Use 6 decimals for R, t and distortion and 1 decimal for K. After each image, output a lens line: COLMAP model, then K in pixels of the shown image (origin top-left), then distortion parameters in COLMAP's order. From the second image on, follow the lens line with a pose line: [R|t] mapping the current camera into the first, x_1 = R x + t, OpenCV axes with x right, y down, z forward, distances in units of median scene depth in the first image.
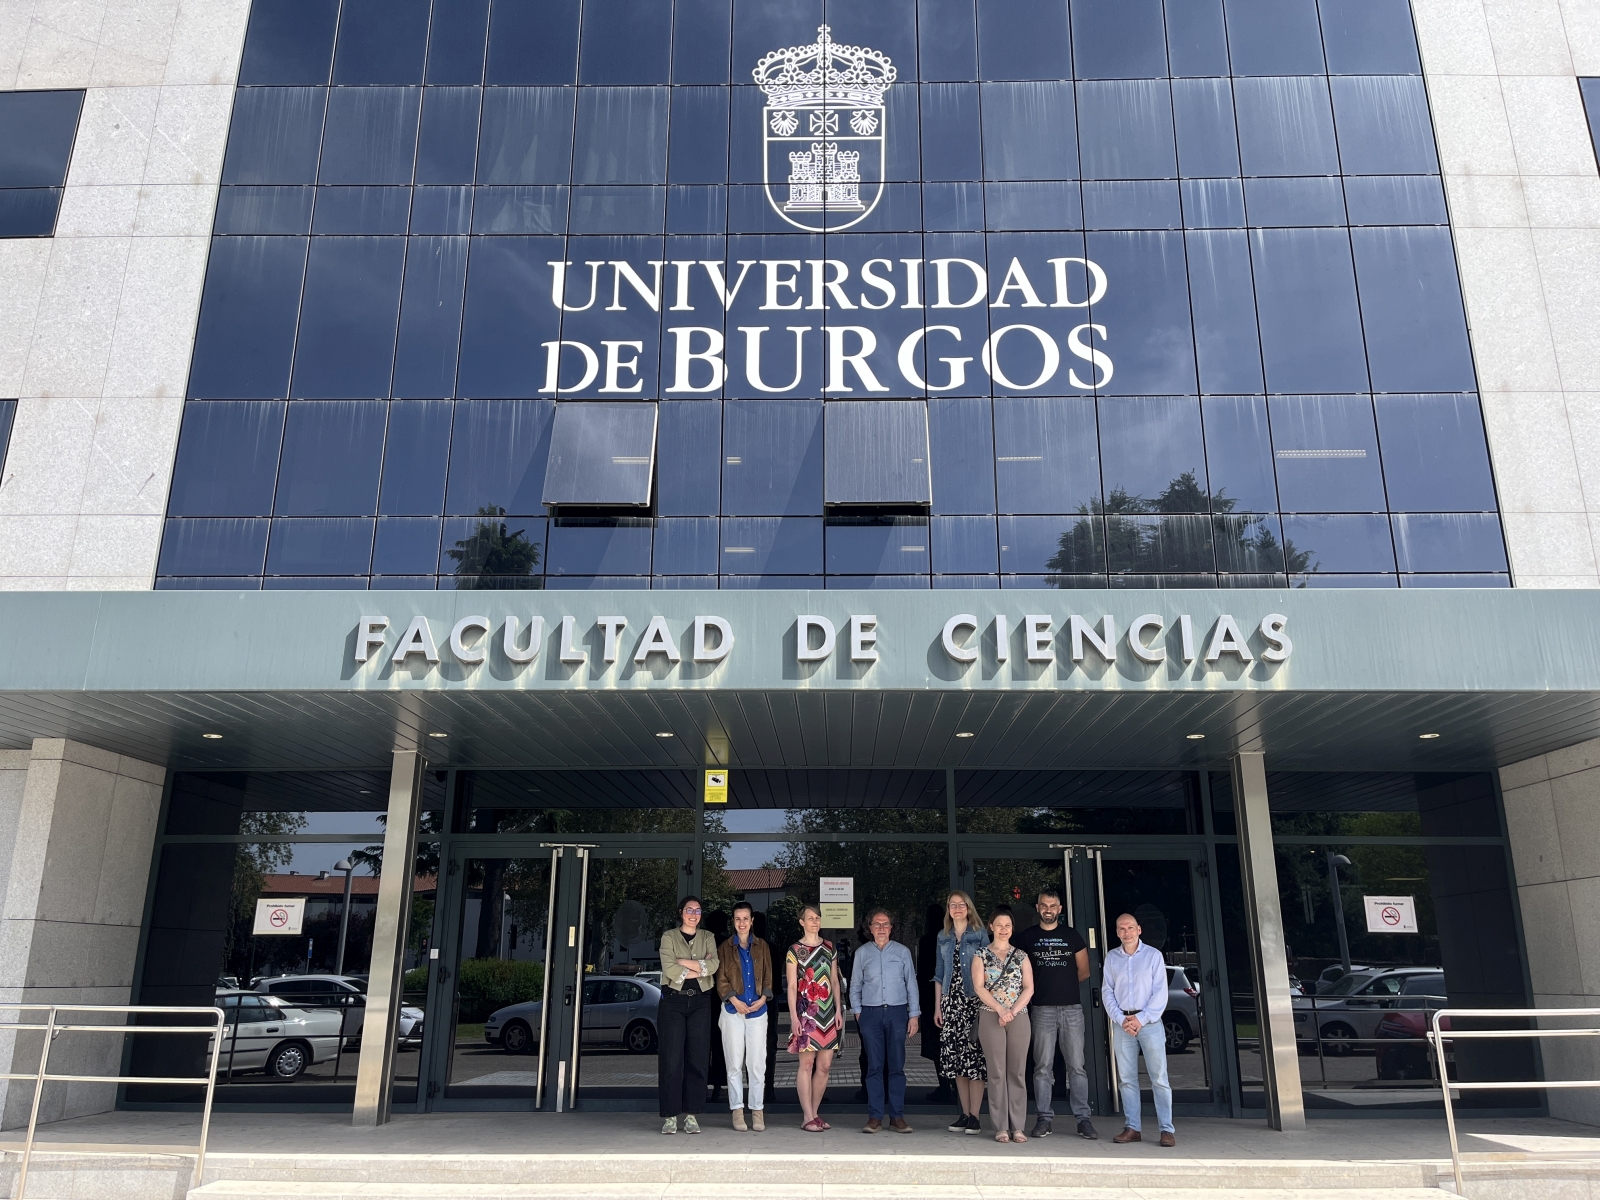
lens RADIAL K [[1107.7, 0, 800.0], [0, 1107.7, 600.0], [0, 0, 1]] dist [0.004779, -0.043083]
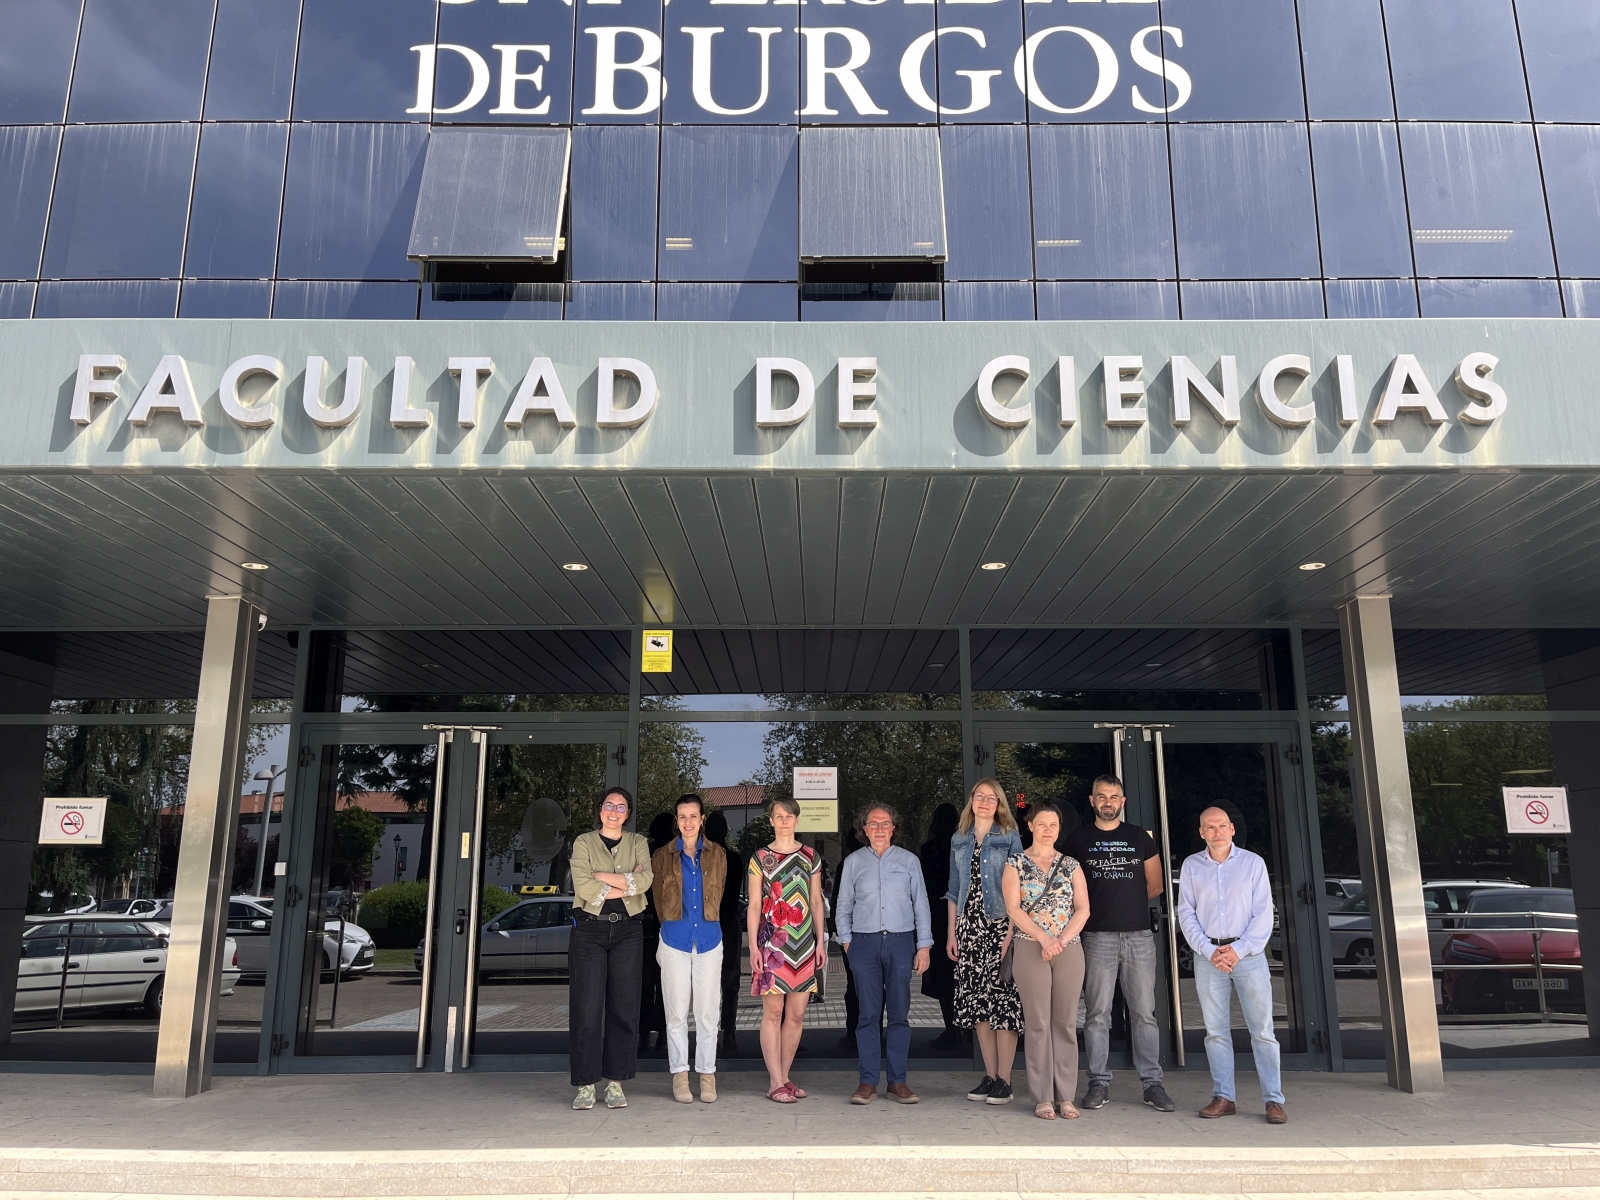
lens RADIAL K [[1194.2, 0, 800.0], [0, 1194.2, 600.0], [0, 0, 1]] dist [0.003540, -0.057559]
pose [[0.999808, -0.001981, 0.019485, 0.008466], [0.000301, 0.996310, 0.085829, 0.083745], [-0.019583, -0.085806, 0.996119, 0.247080]]
